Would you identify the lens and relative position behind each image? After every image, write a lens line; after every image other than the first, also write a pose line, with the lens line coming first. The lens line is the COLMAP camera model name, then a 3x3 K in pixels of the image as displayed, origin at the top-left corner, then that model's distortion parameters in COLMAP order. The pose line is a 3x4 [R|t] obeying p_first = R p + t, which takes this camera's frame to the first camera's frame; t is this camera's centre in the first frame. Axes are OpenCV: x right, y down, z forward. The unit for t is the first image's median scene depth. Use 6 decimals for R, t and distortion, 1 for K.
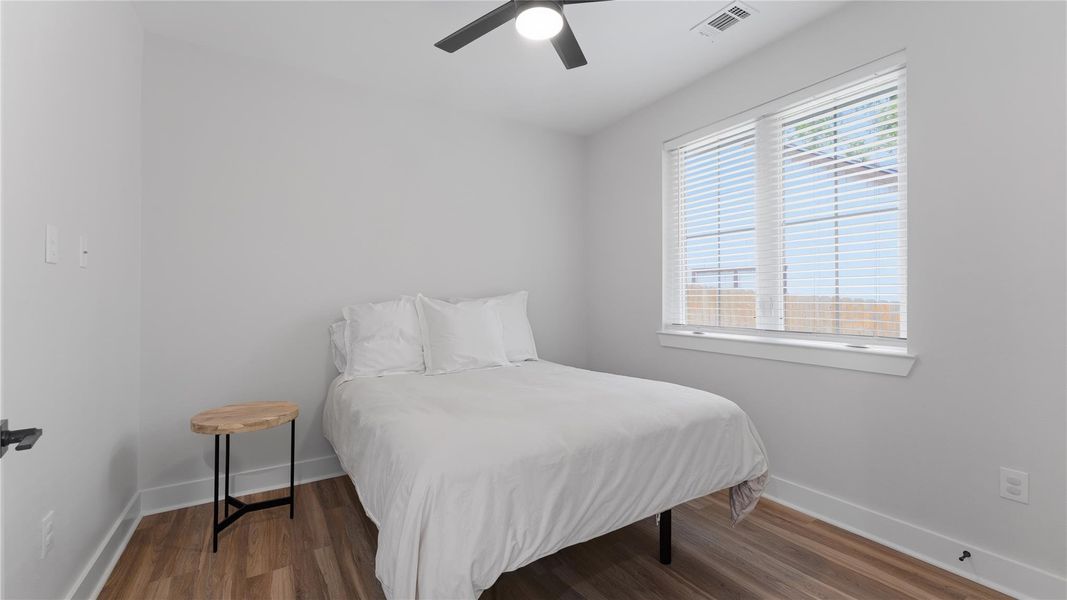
lens RADIAL K [[434.3, 0, 534.4], [0, 434.3, 299.5], [0, 0, 1]] dist [0.002229, 0.000547]
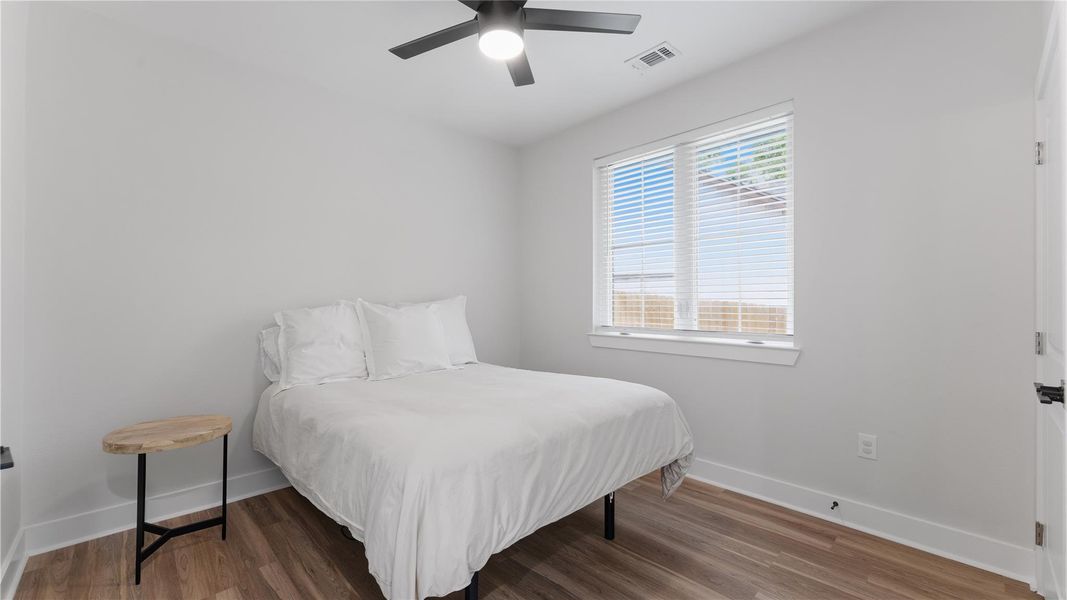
lens RADIAL K [[434.3, 0, 529.4], [0, 434.3, 305.6], [0, 0, 1]] dist [0.002229, 0.000547]
pose [[0.979135, -0.002649, 0.203194, -0.114893], [0.002252, 0.999995, 0.002183, 0.002425], [-0.203199, -0.001680, 0.979136, -0.047539]]
